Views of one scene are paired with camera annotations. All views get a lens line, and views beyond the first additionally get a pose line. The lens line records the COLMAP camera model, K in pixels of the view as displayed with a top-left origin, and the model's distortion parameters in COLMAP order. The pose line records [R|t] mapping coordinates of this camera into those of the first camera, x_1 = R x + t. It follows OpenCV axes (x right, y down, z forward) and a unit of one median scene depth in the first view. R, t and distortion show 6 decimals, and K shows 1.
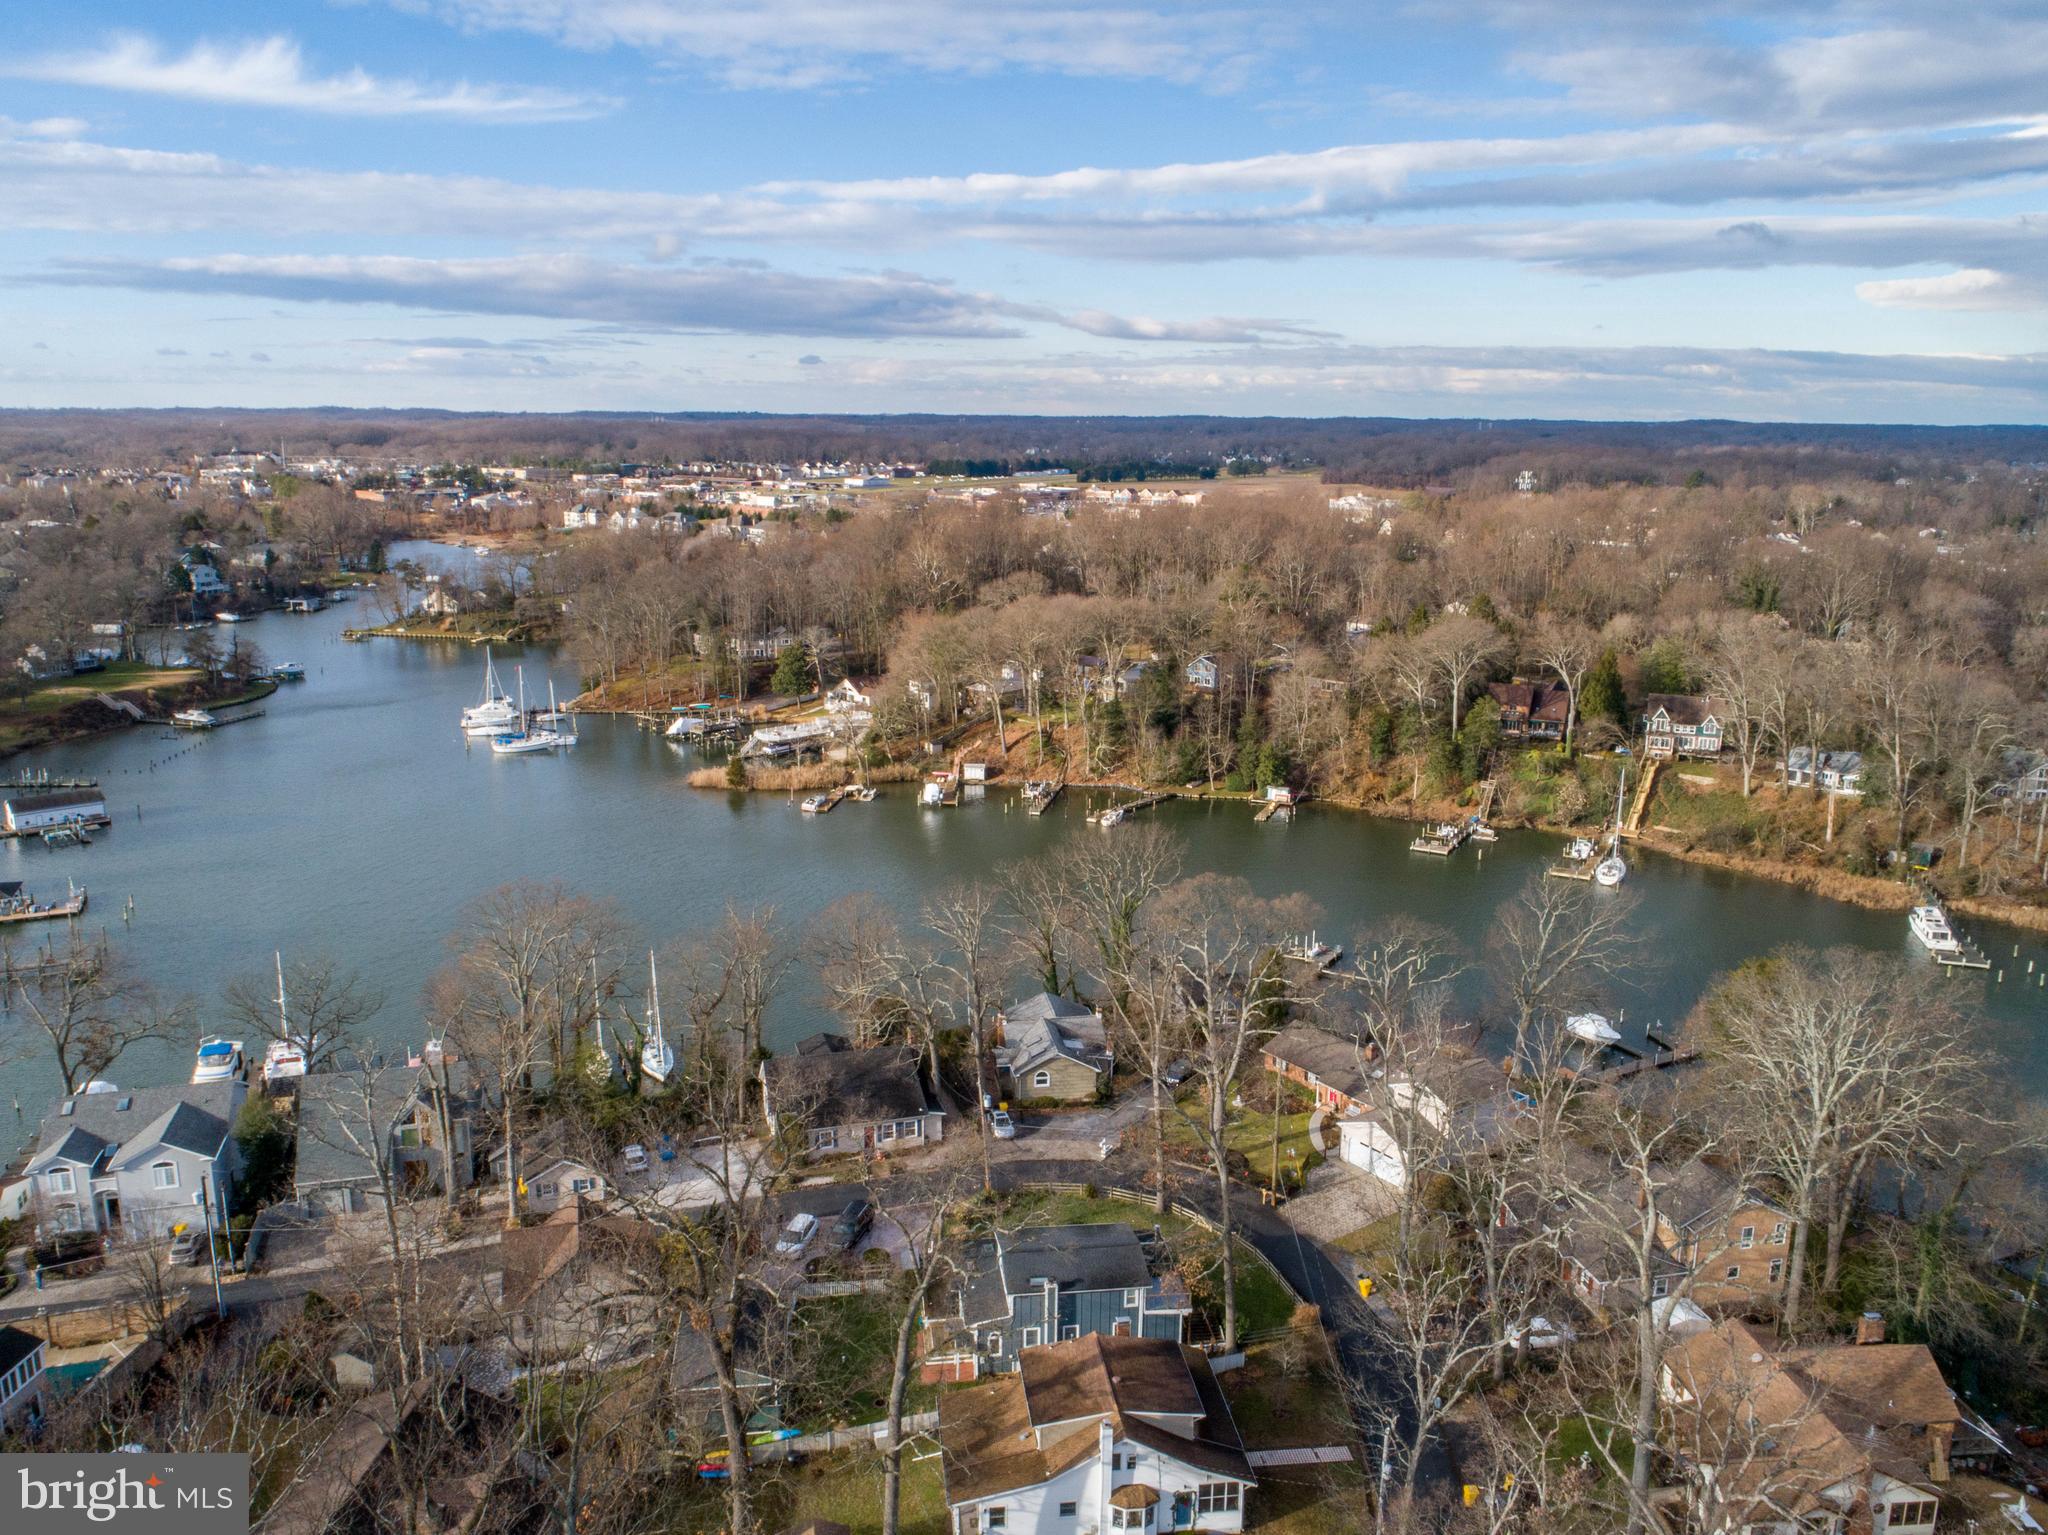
lens RADIAL K [[1553.5, 0, 1027.0], [0, 1553.5, 768.4], [0, 0, 1]] dist [-0.024288, 0.013889]
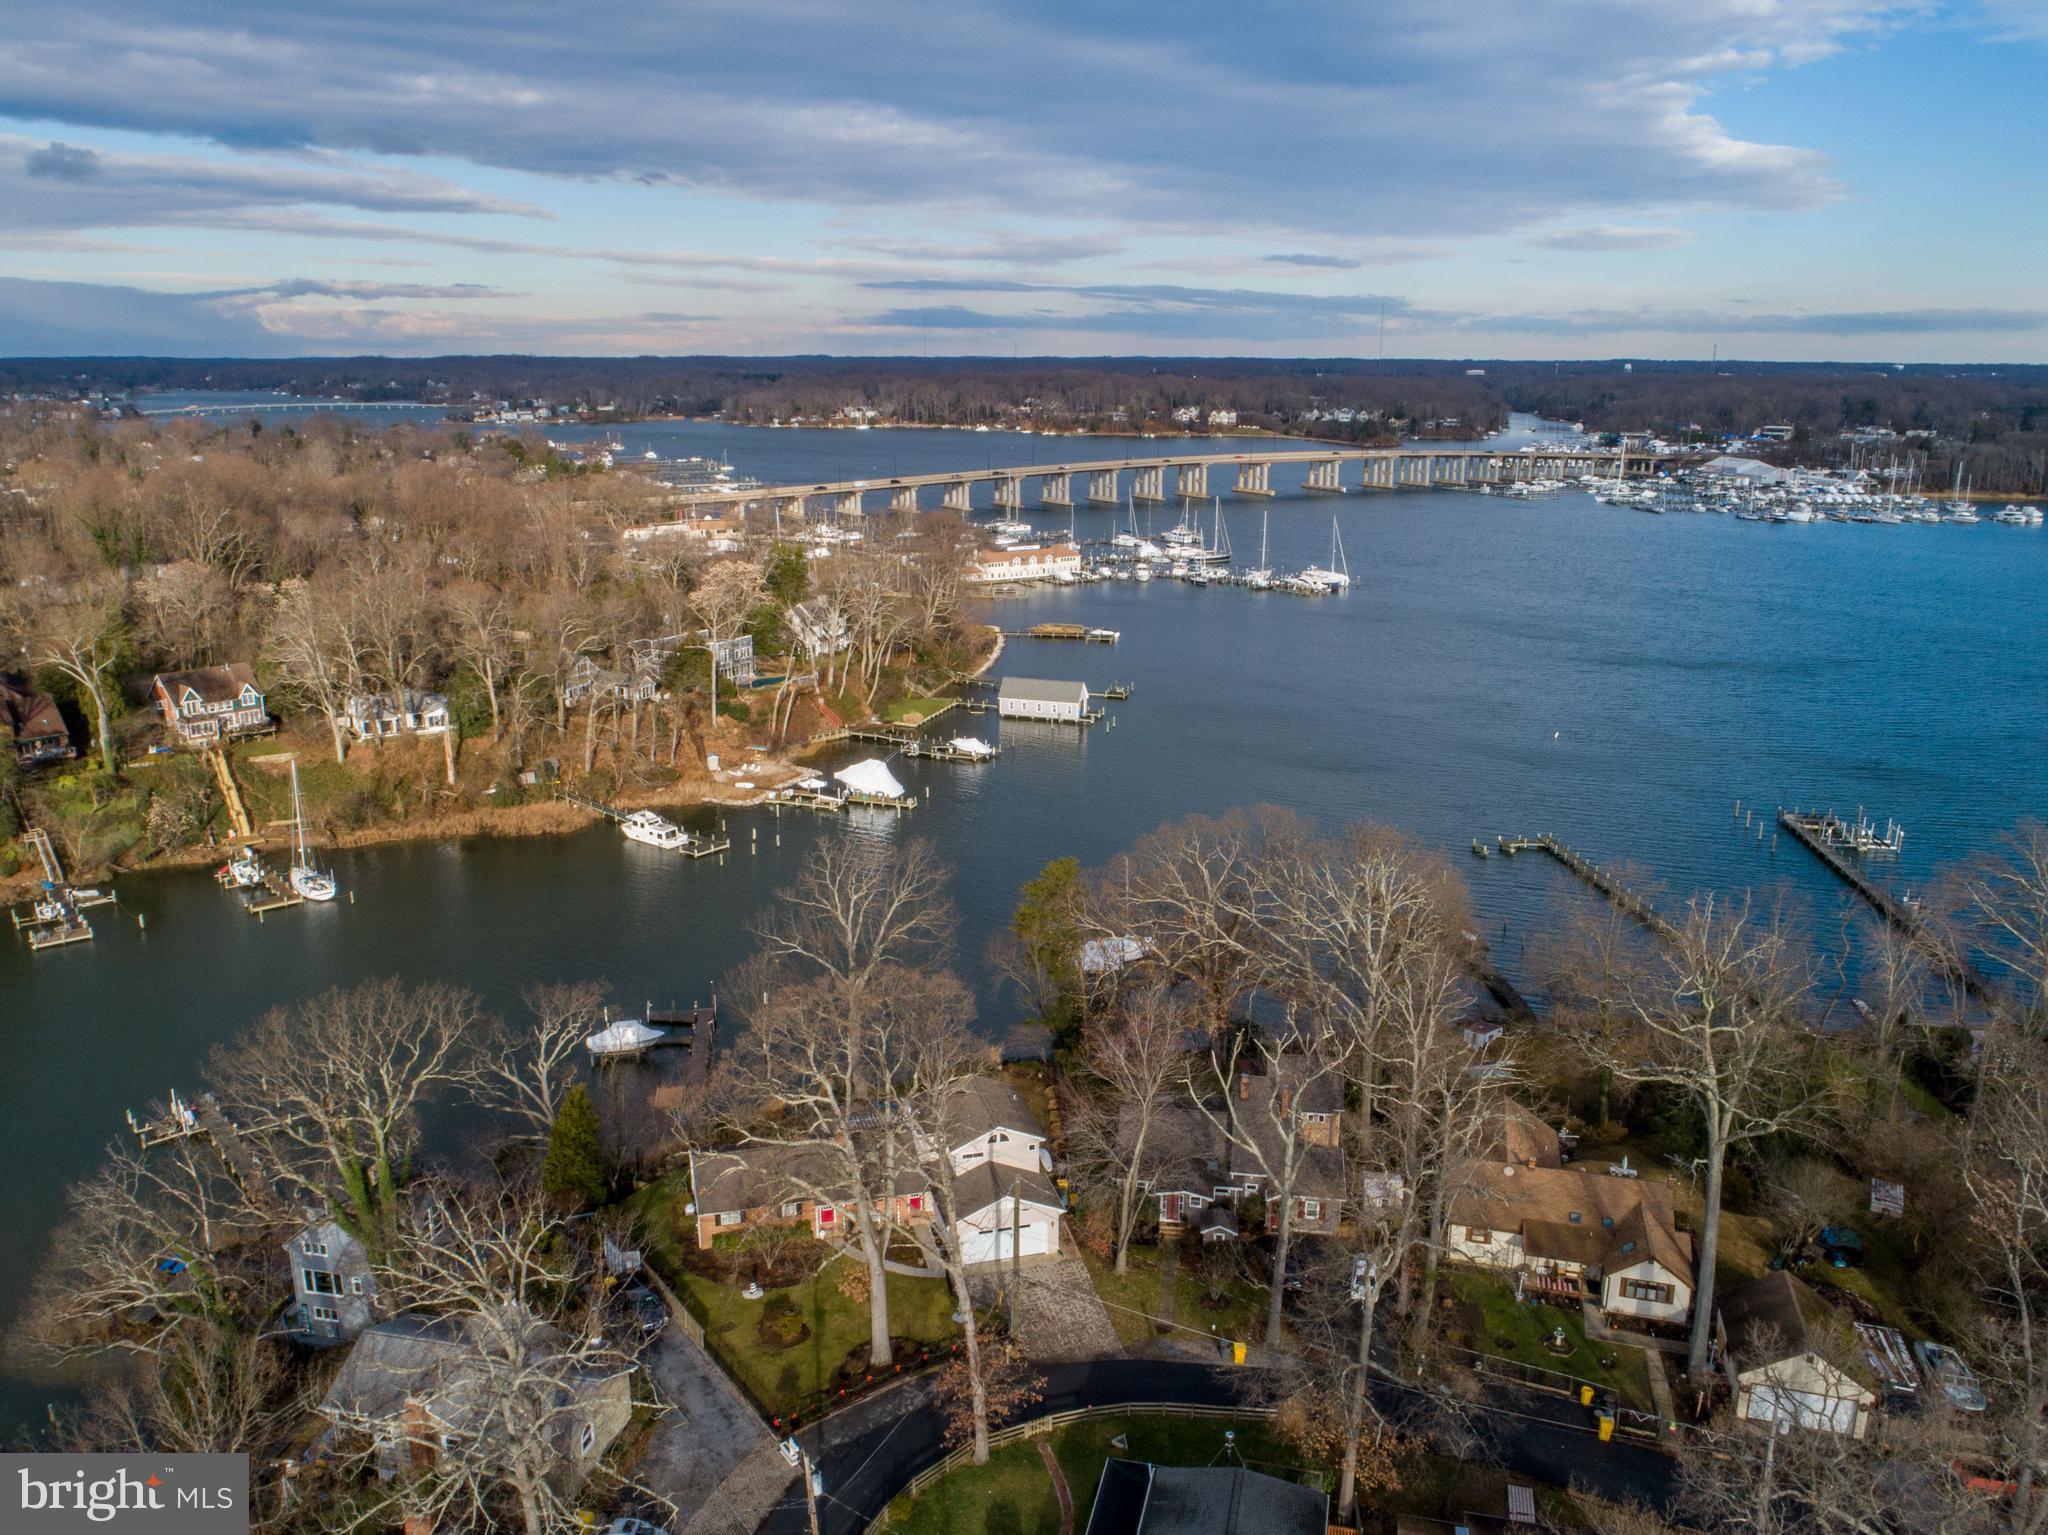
lens RADIAL K [[1553.5, 0, 1027.0], [0, 1553.5, 768.4], [0, 0, 1]] dist [-0.024288, 0.013889]
pose [[0.352369, -0.249415, 0.902013, -0.179774], [0.211143, 0.960169, 0.183013, -0.052363], [-0.911732, 0.125965, 0.390996, 0.267157]]
